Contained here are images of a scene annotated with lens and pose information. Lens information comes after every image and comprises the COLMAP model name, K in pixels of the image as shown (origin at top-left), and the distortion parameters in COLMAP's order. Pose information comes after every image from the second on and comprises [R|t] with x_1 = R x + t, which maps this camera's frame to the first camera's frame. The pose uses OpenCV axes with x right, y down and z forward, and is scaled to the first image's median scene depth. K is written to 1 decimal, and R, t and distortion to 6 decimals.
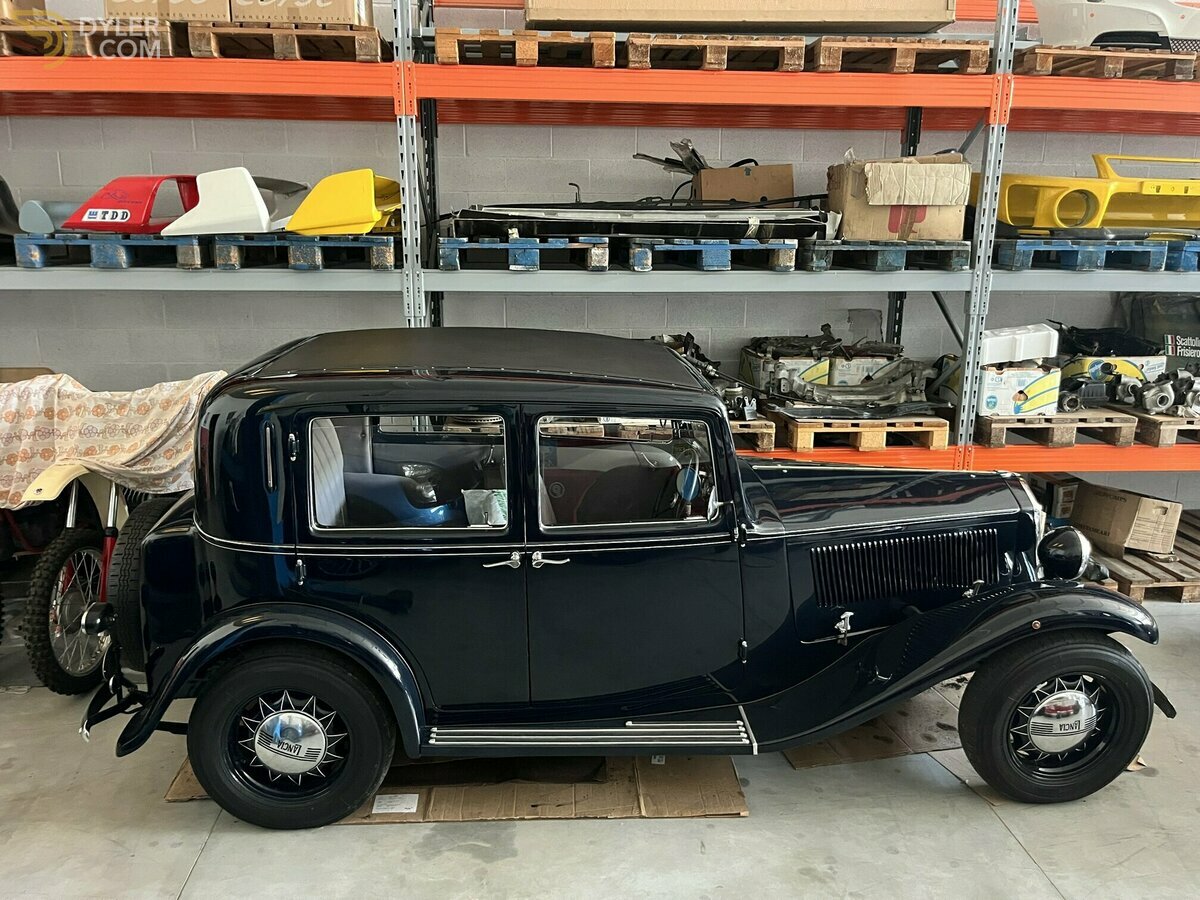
lens RADIAL K [[913.6, 0, 598.5], [0, 913.6, 446.5], [0, 0, 1]] dist [0.016314, -0.013896]
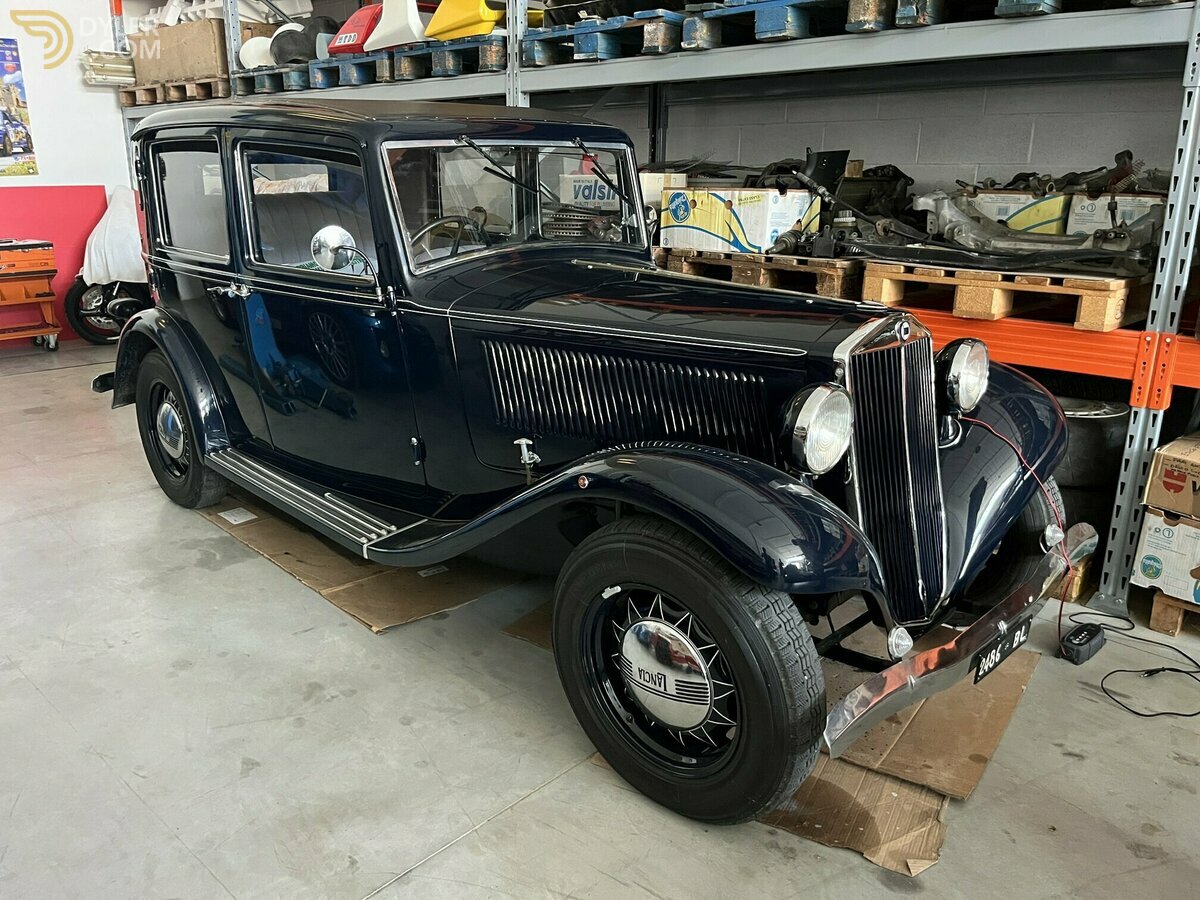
lens RADIAL K [[913.6, 0, 596.7], [0, 913.6, 453.3], [0, 0, 1]] dist [0.016314, -0.013896]
pose [[0.661888, 0.217533, -0.717345, 0.673818], [-0.176443, 0.975291, 0.132952, 0.065049], [0.728541, 0.038572, 0.683915, 0.419957]]
